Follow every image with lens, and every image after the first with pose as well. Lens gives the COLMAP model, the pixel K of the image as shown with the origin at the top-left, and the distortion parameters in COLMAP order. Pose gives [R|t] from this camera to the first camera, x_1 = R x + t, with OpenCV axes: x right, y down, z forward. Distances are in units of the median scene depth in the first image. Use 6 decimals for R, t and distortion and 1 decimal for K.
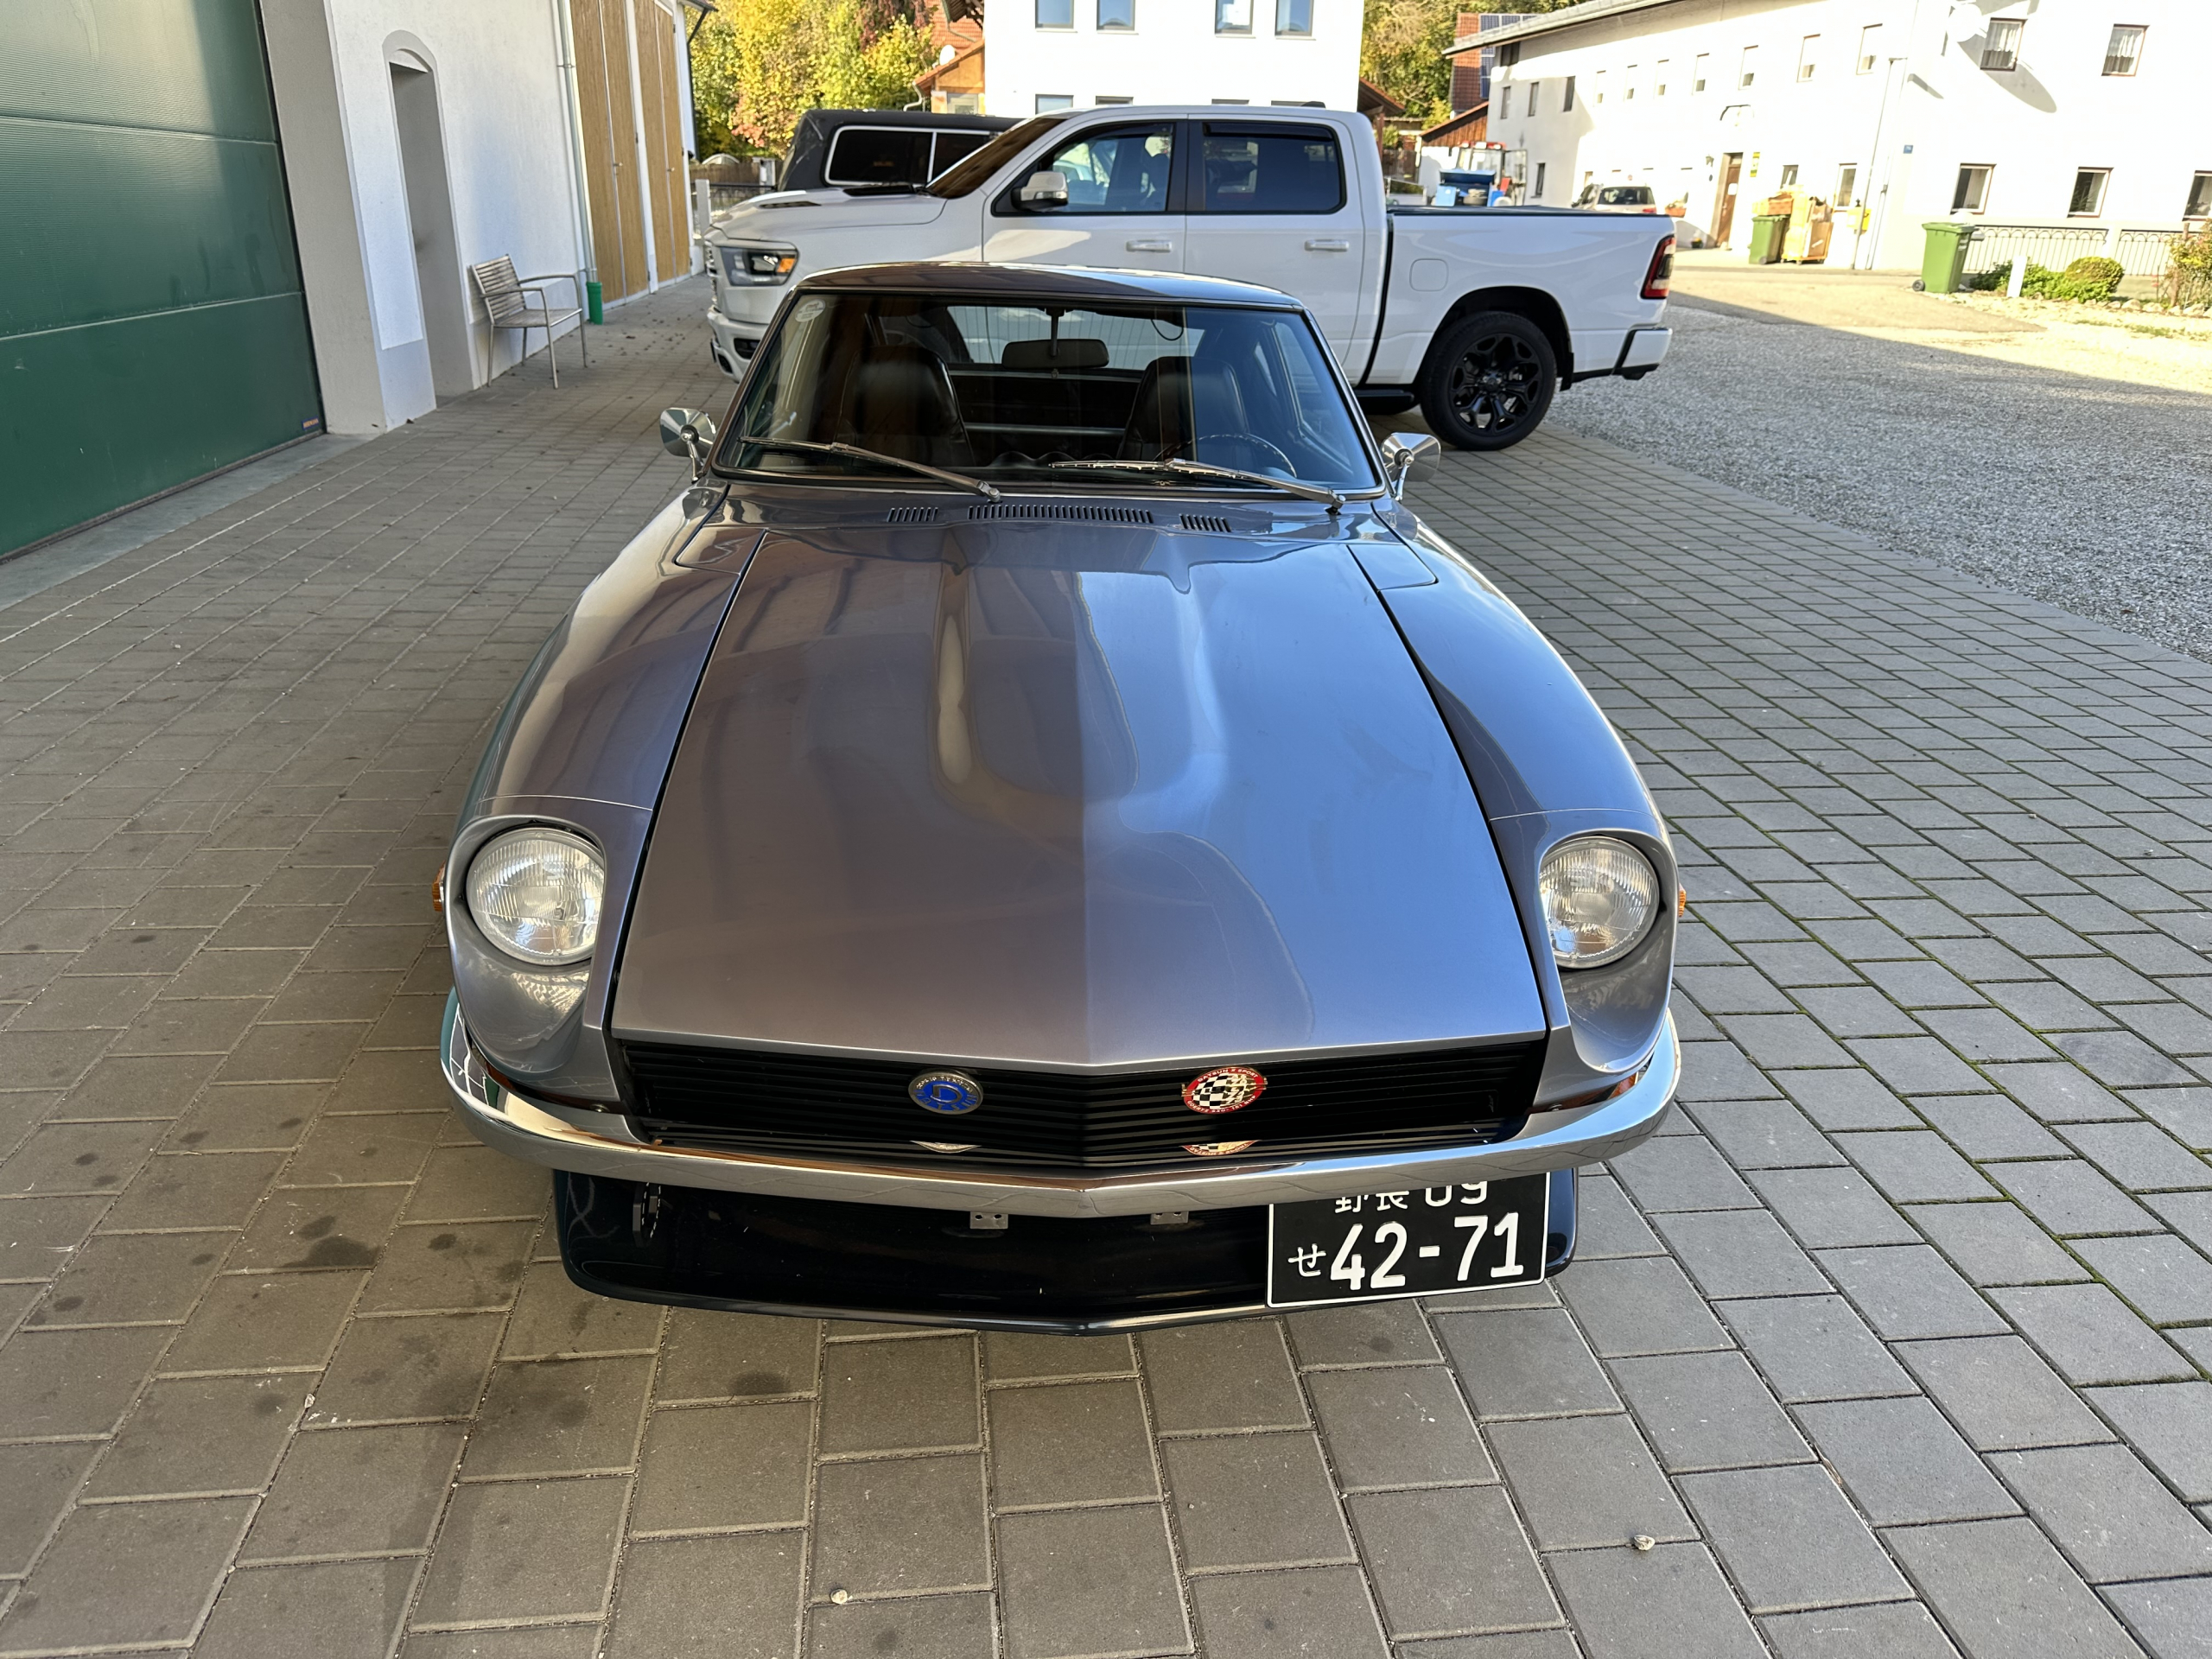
lens RADIAL K [[1464.7, 0, 1106.0], [0, 1464.7, 829.5], [0, 0, 1]] dist [0.002634, -0.004307]
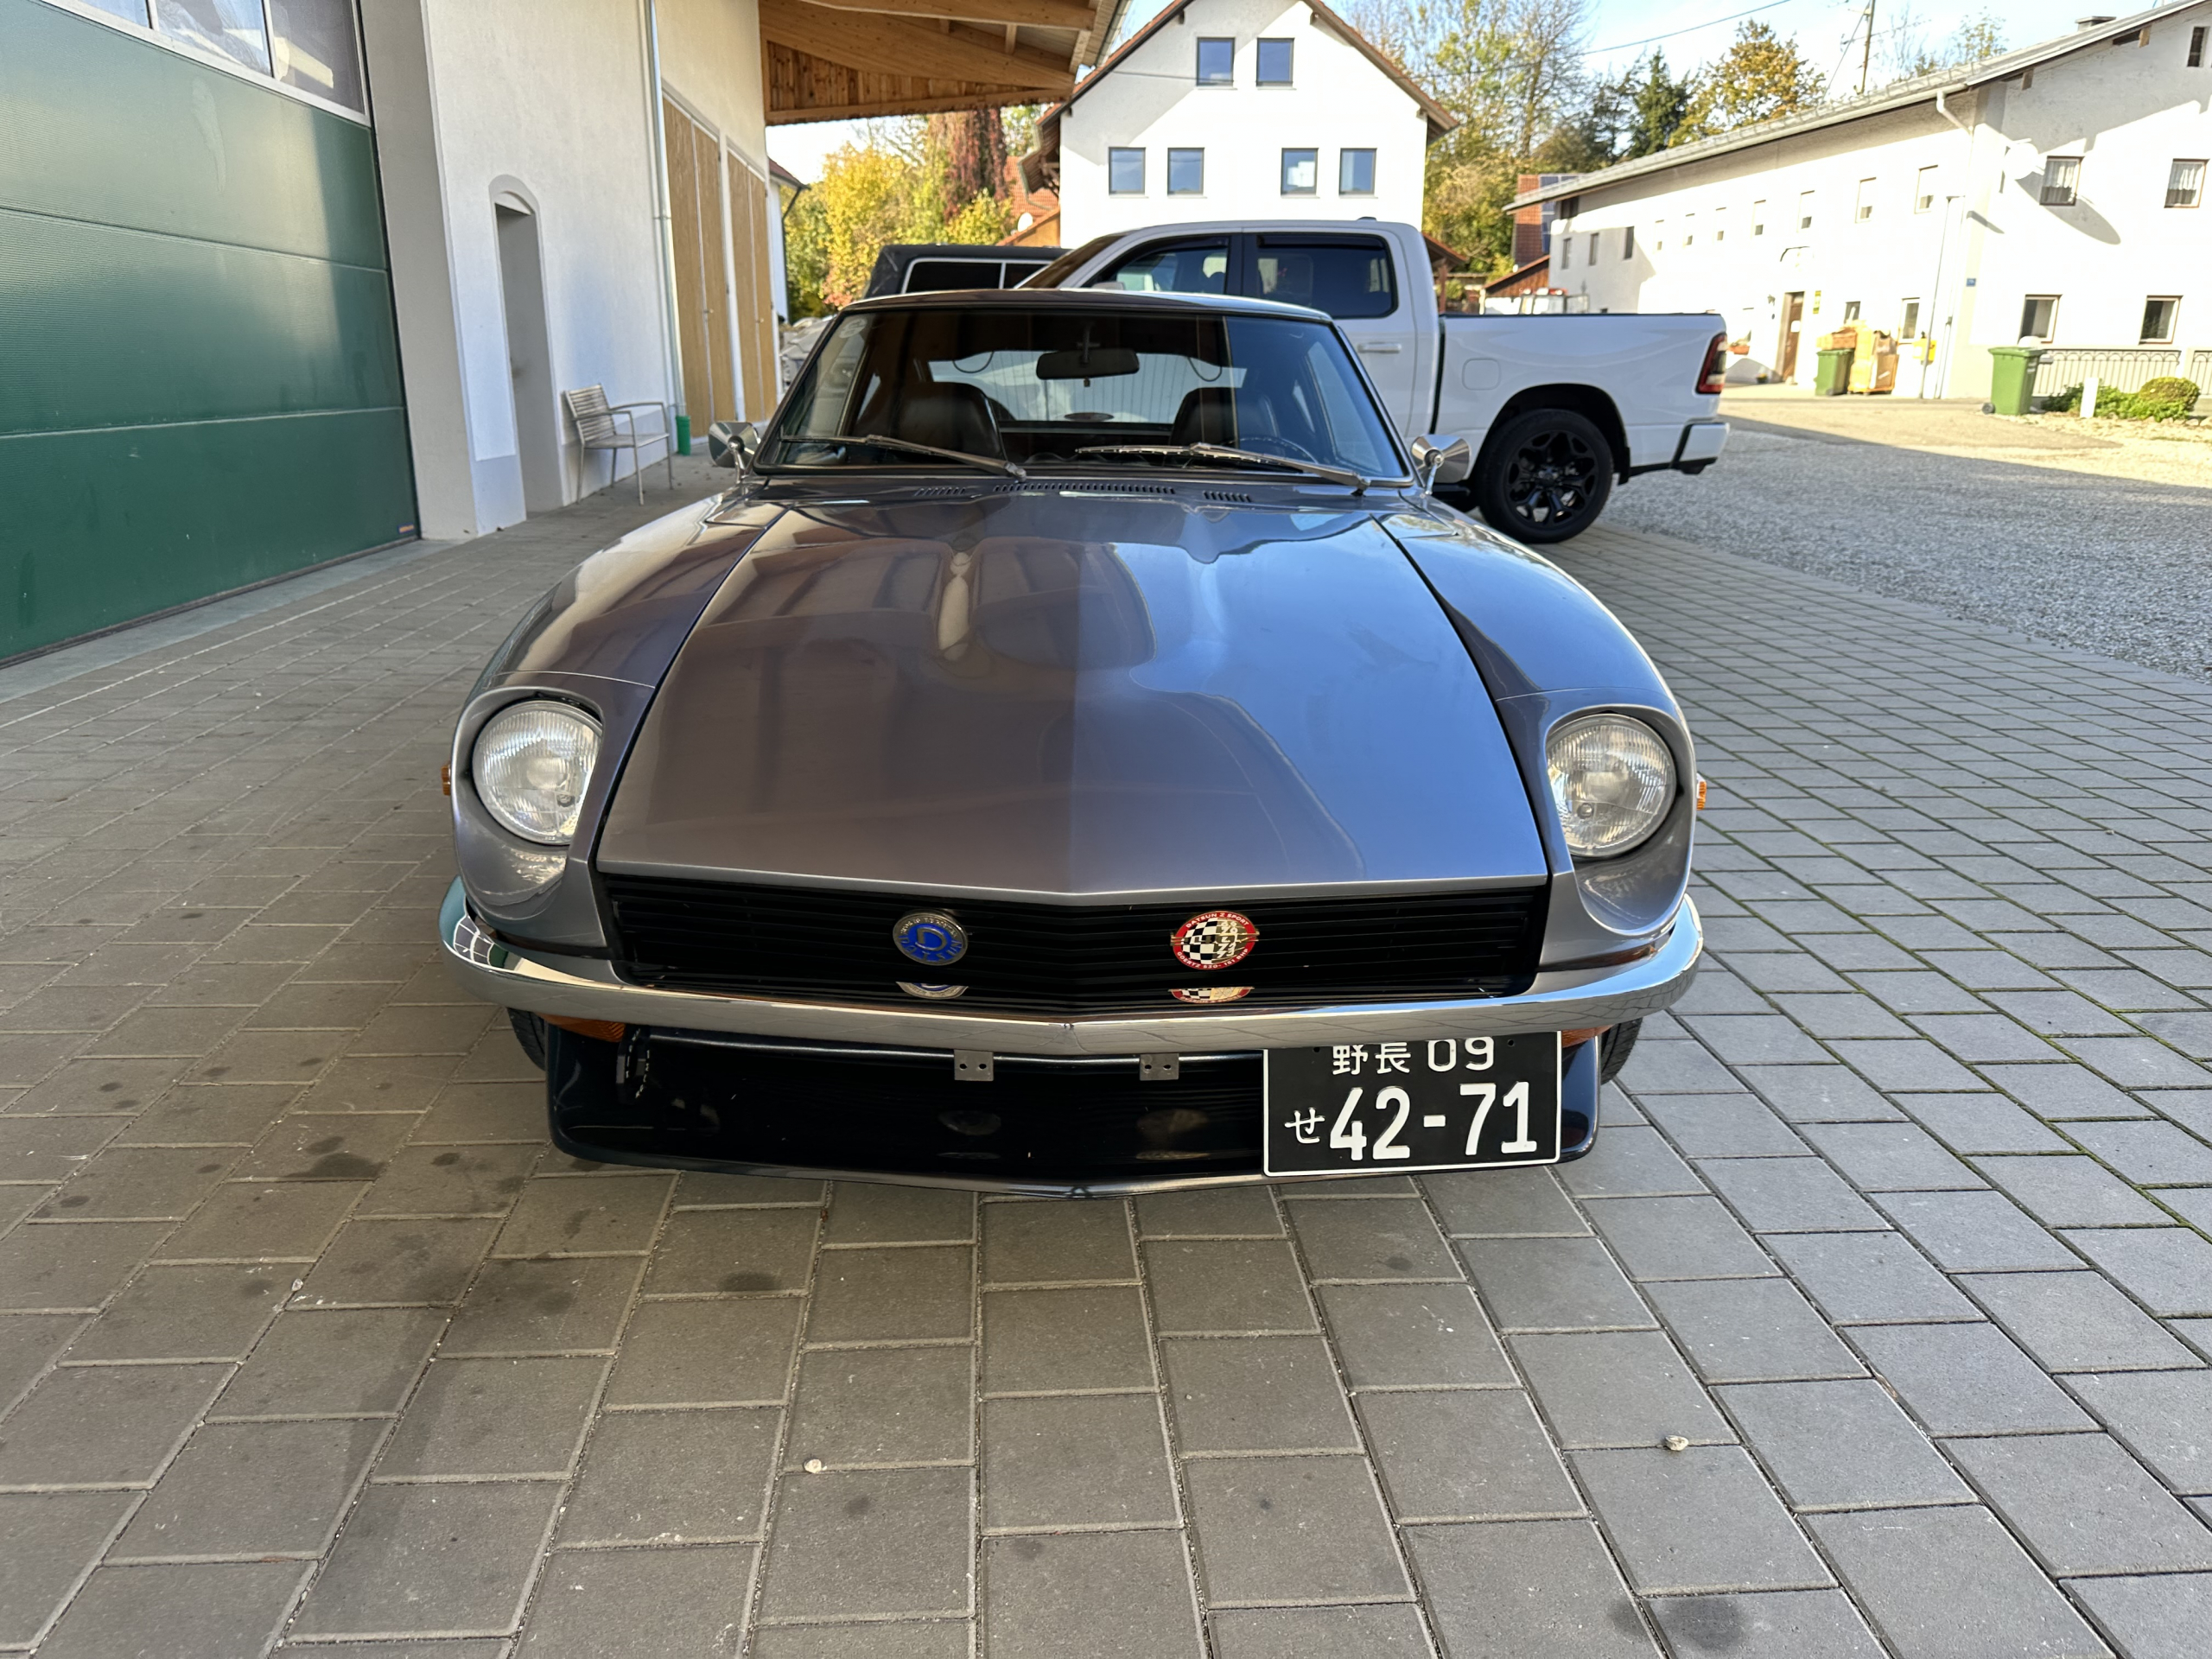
lens RADIAL K [[1464.7, 0, 1106.0], [0, 1464.7, 829.5], [0, 0, 1]] dist [0.002634, -0.004307]
pose [[0.998555, -0.006482, -0.053342, 0.045139], [0.001176, 0.995095, -0.098918, 0.148741], [0.053722, 0.098713, 0.993665, 0.014489]]
